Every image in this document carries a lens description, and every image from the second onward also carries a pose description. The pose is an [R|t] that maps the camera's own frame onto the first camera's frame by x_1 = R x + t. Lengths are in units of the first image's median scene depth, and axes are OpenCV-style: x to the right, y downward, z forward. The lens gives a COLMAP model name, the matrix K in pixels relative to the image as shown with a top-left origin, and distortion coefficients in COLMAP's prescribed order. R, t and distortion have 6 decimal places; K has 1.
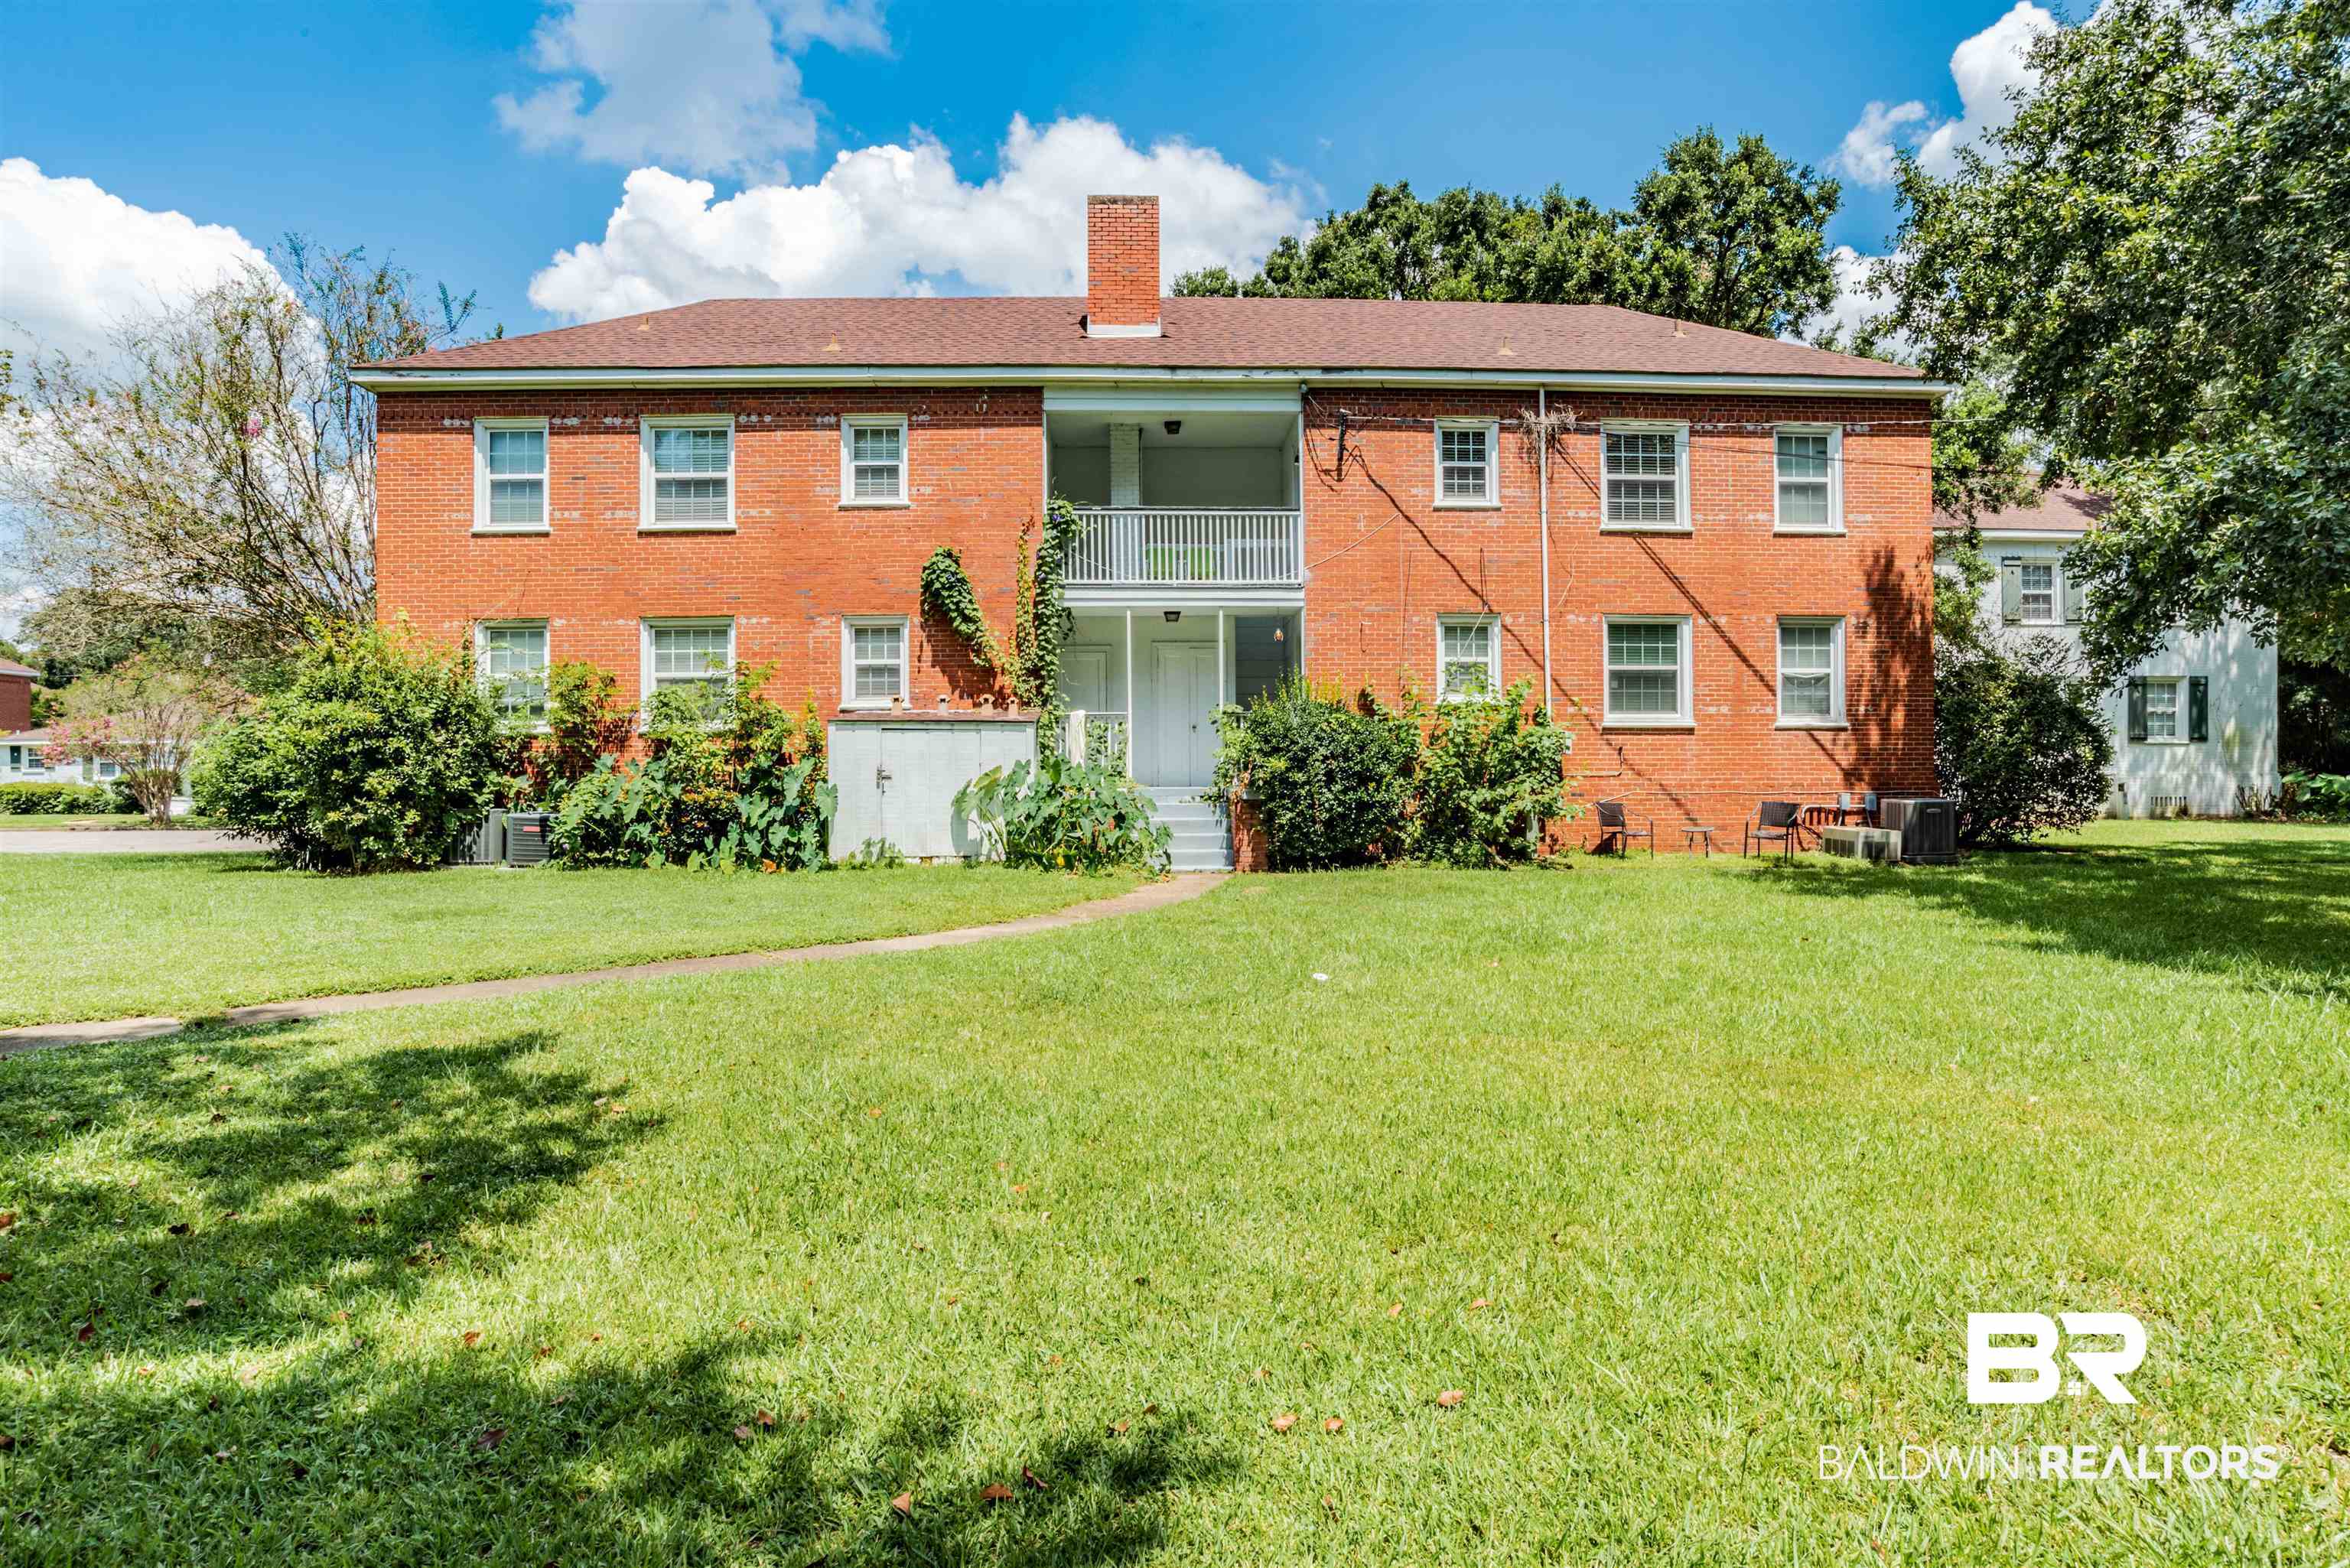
lens RADIAL K [[1182.8, 0, 1185.2], [0, 1182.8, 791.6], [0, 0, 1]] dist [-0.048267, 0.022845]
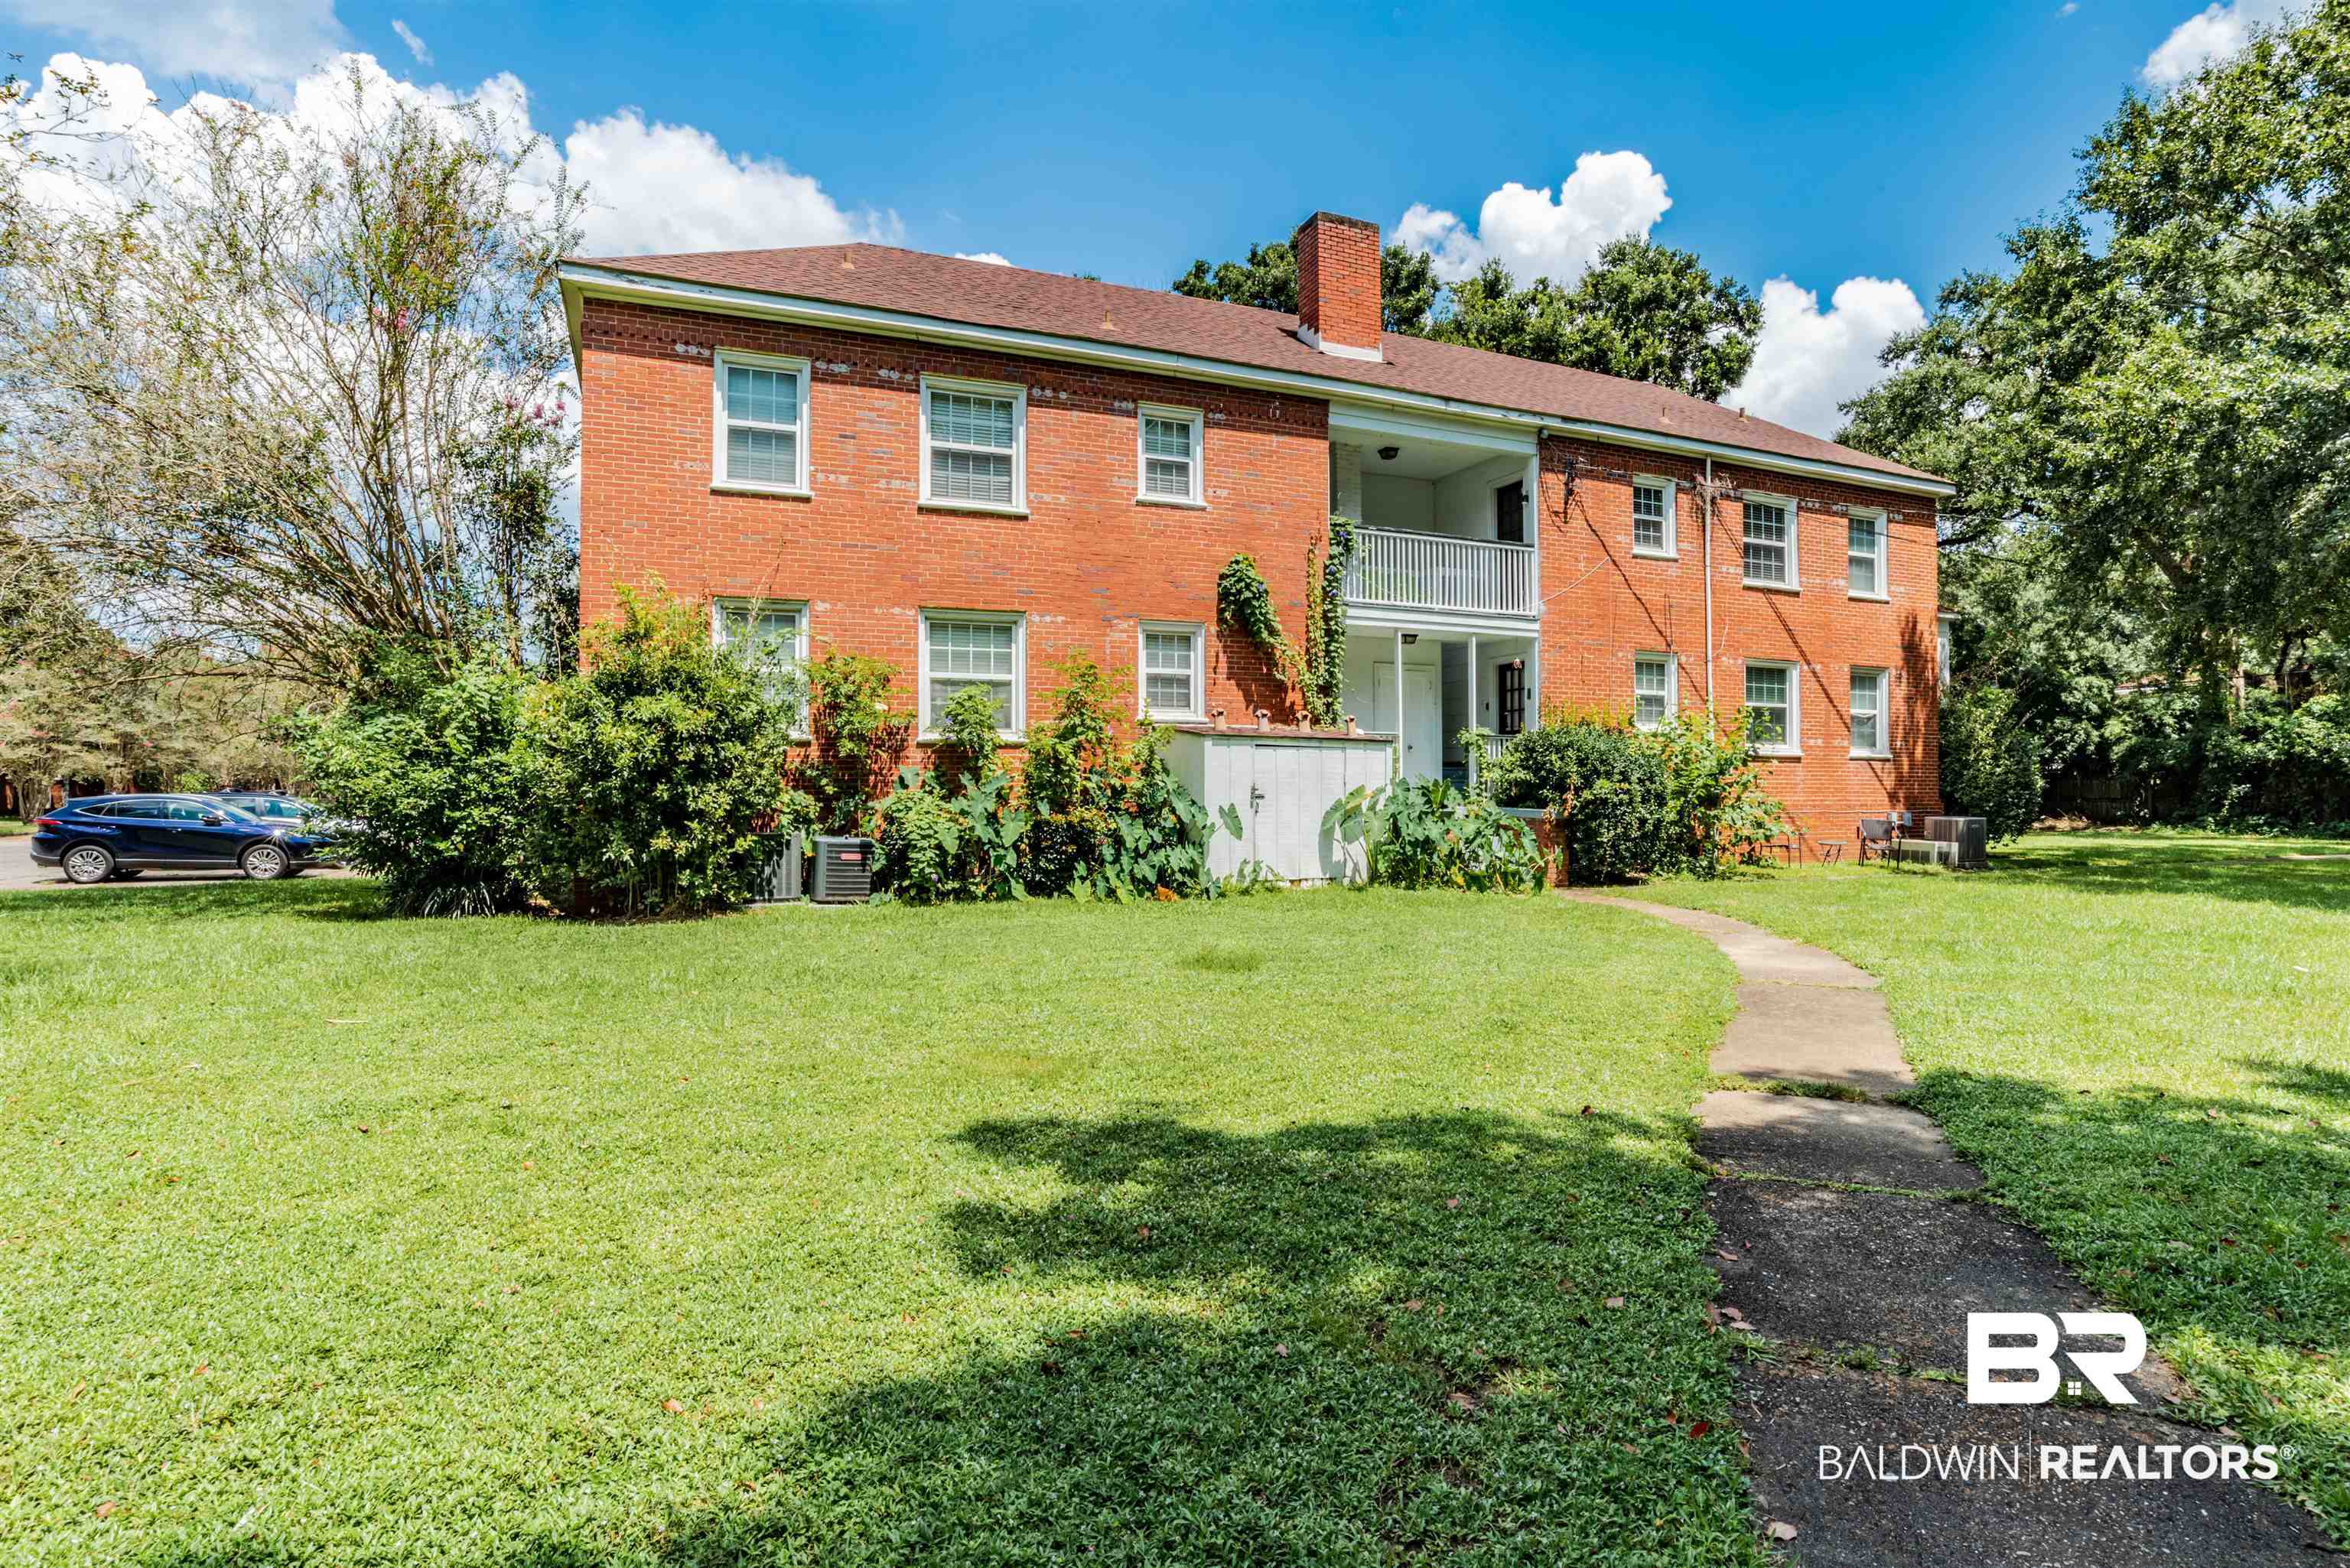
lens RADIAL K [[1182.8, 0, 1185.2], [0, 1182.8, 791.6], [0, 0, 1]] dist [-0.048267, 0.022845]
pose [[0.932253, 0.006337, 0.361752, -0.588105], [-0.003053, 0.999949, -0.009647, -0.006089], [-0.361795, 0.007889, 0.932224, 0.125982]]
